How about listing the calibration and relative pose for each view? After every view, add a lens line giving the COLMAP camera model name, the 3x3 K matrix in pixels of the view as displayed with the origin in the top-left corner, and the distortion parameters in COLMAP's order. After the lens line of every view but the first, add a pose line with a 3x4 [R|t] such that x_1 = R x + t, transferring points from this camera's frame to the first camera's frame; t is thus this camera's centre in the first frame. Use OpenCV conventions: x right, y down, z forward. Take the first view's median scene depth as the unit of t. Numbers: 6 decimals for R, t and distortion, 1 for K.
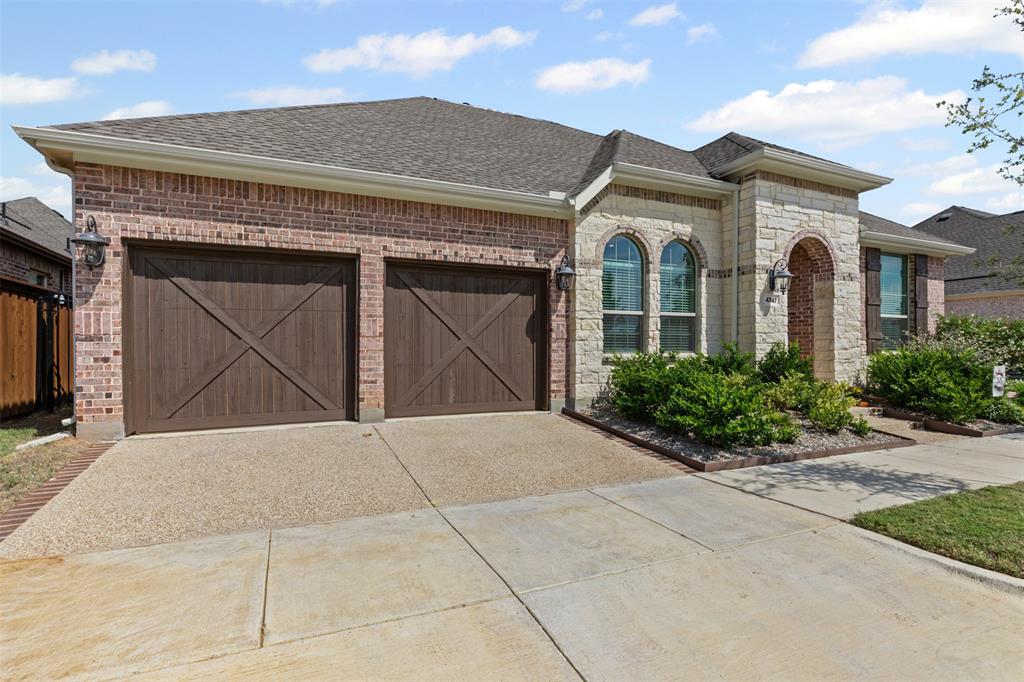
lens RADIAL K [[526.6, 0, 511.2], [0, 526.6, 343.5], [0, 0, 1]] dist [-0.003858, -0.000273]
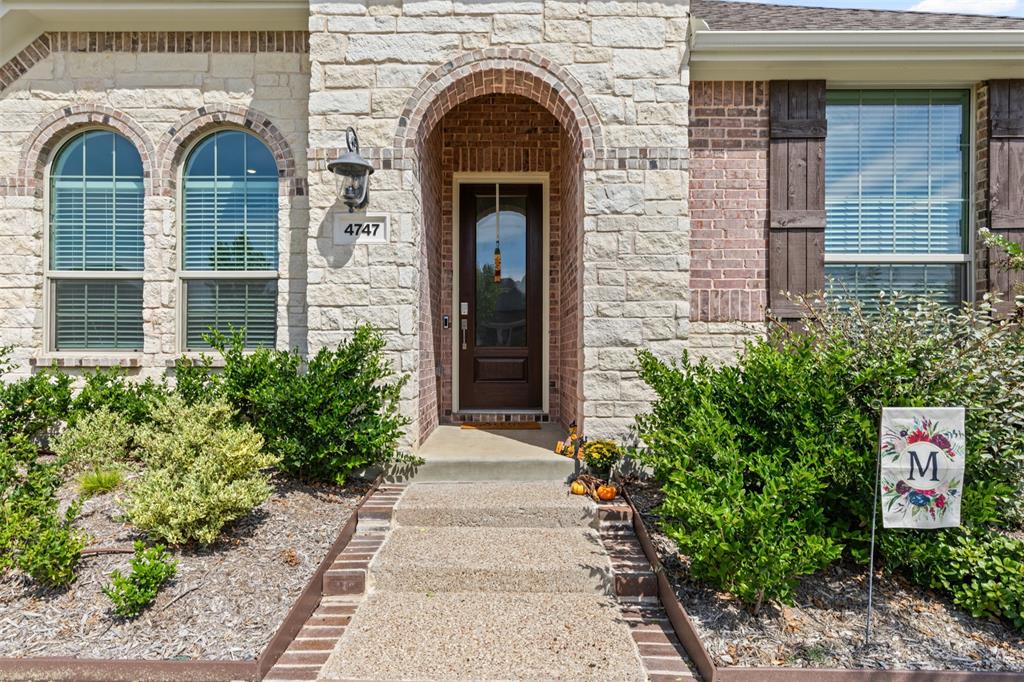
lens RADIAL K [[596.2, 0, 512.2], [0, 596.2, 340.7], [0, 0, 1]] dist [0.003151, 0.001792]
pose [[0.901436, -0.002036, -0.432907, 0.810894], [0.001200, 0.999997, -0.002204, 0.009007], [0.432910, 0.001468, 0.901436, 0.611512]]
